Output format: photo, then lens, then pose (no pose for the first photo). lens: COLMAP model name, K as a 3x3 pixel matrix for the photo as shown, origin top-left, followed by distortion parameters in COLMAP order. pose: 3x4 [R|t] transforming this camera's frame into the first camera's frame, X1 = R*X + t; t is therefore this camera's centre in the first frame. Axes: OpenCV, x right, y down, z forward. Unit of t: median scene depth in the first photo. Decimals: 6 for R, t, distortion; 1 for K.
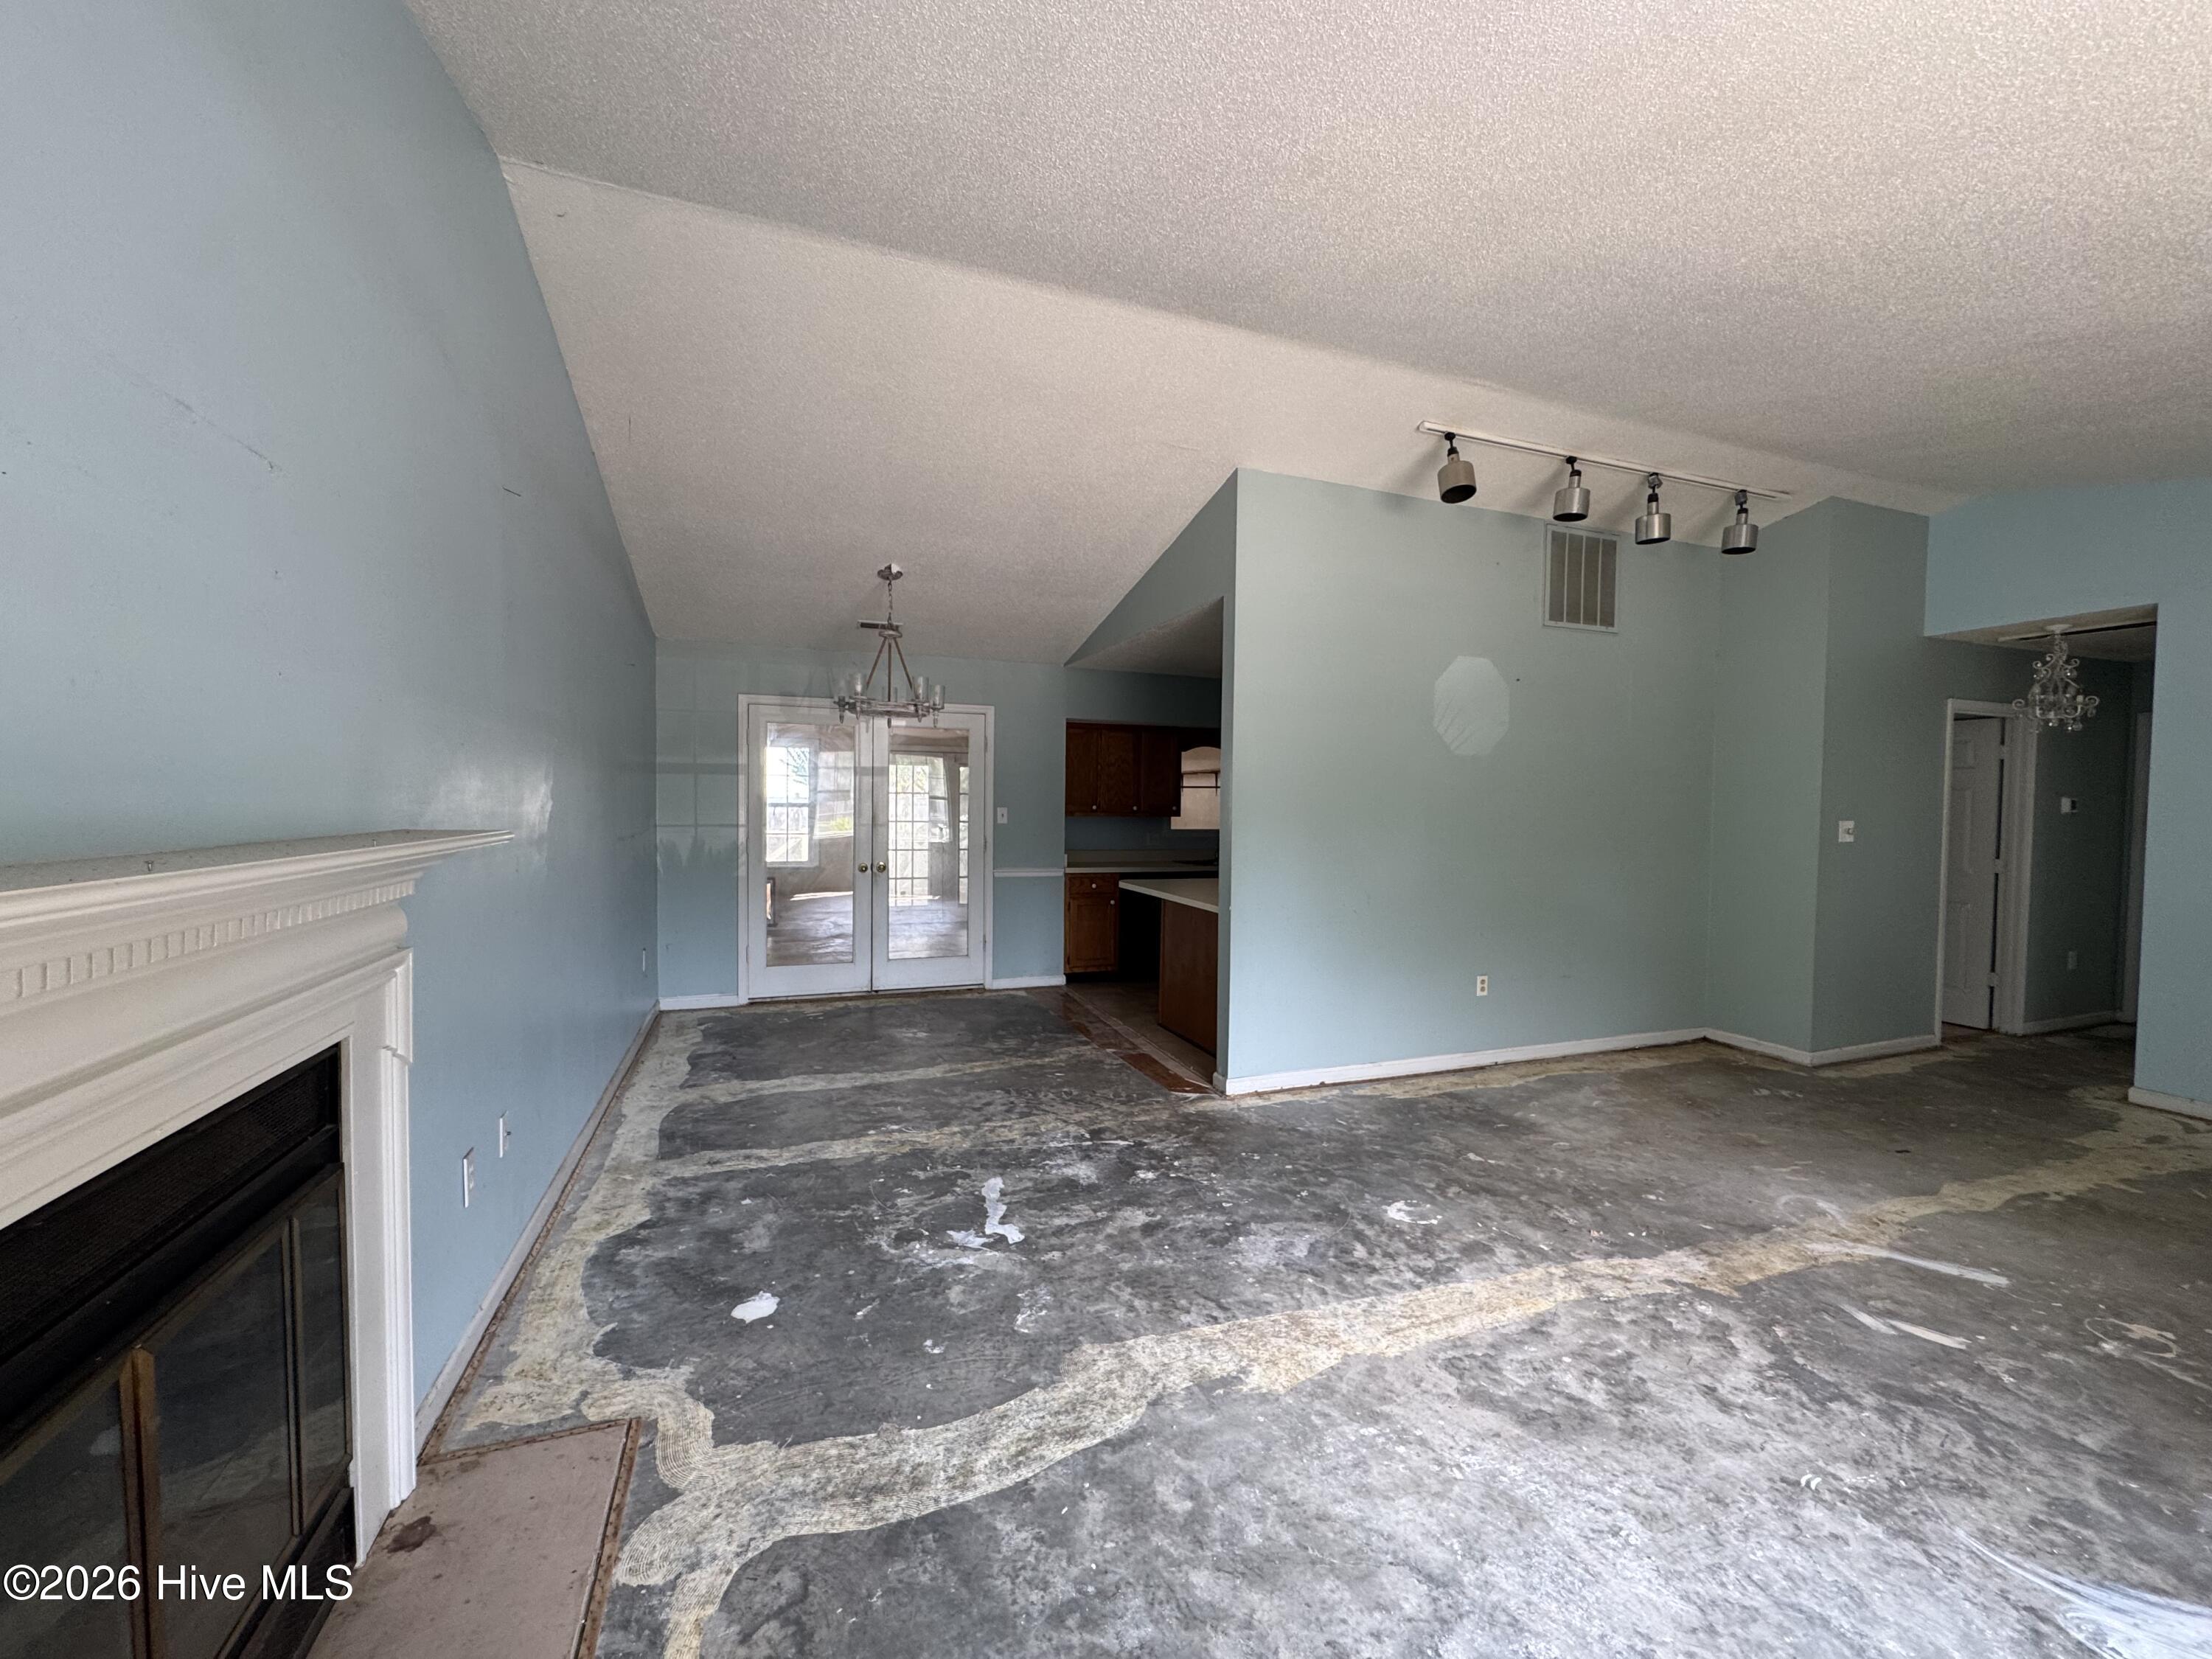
lens RADIAL K [[884.8, 0, 1109.4], [0, 884.8, 826.5], [0, 0, 1]] dist [-0.002113, 0.000255]
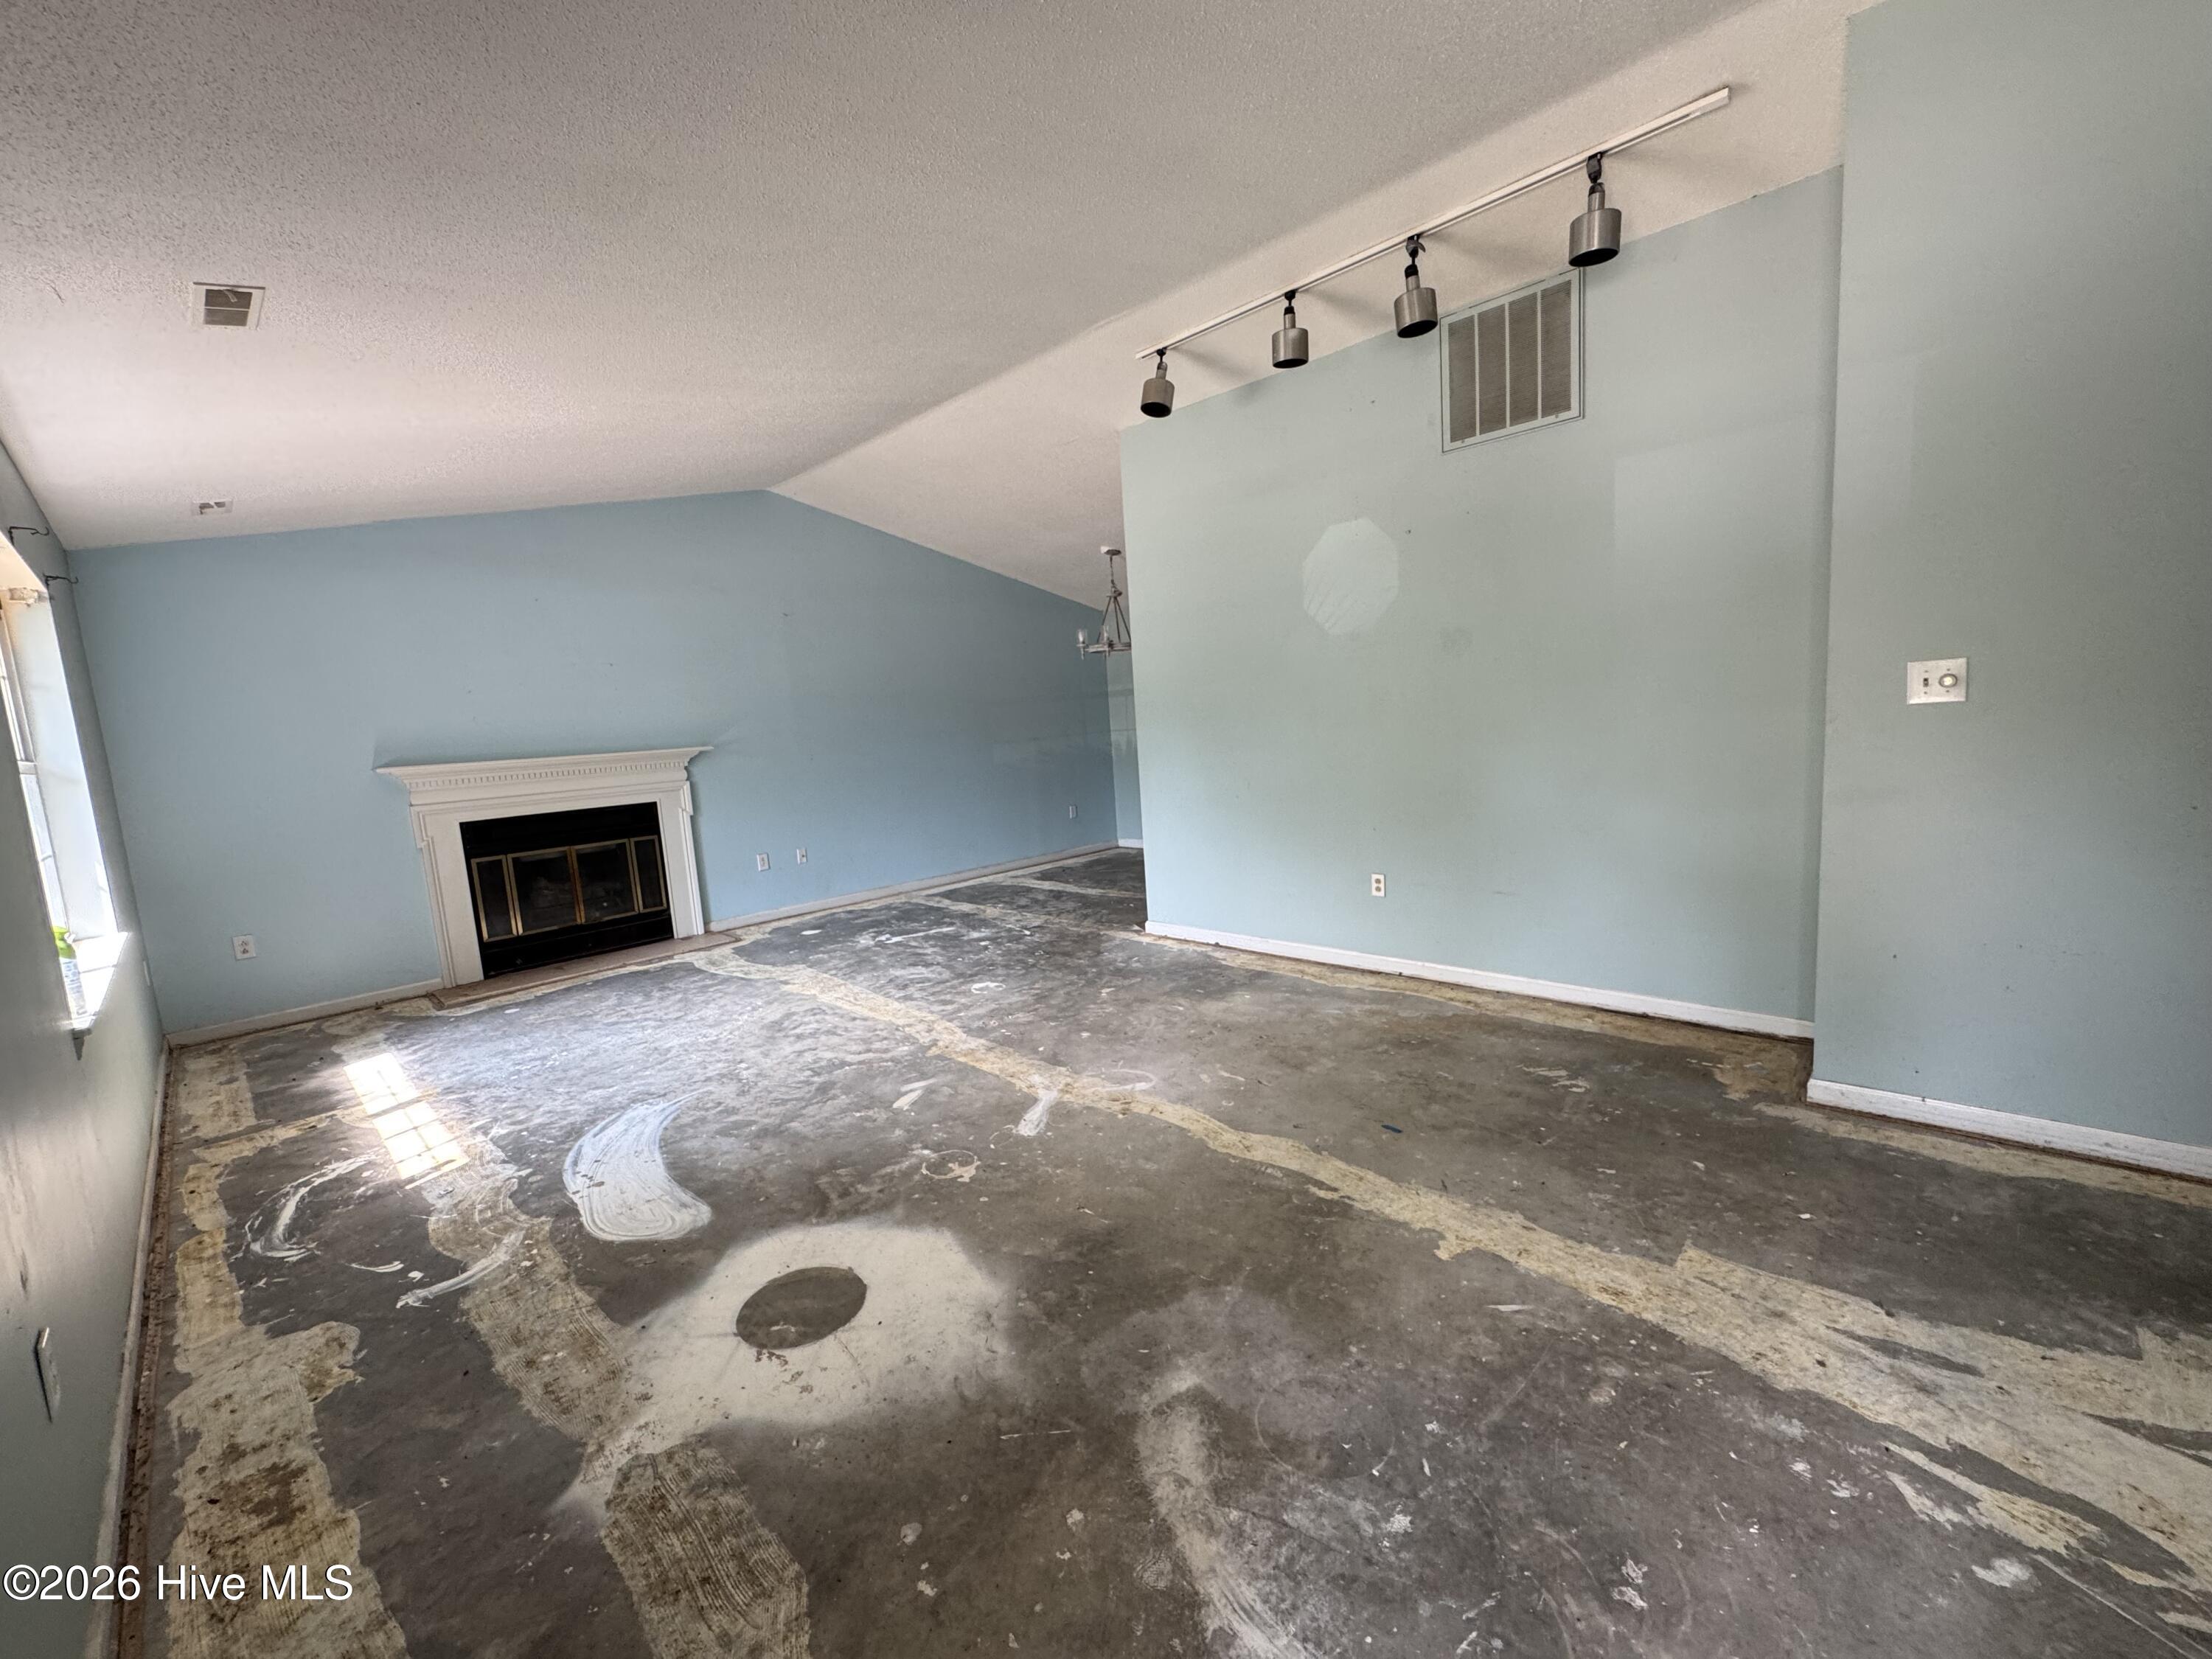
lens RADIAL K [[884.8, 0, 1108.1], [0, 884.8, 835.4], [0, 0, 1]] dist [-0.002113, 0.000255]
pose [[0.424142, 0.077663, -0.902259, 1.886310], [0.046280, 0.993155, 0.107243, 0.028279], [0.904412, -0.087243, 0.417645, 0.617038]]
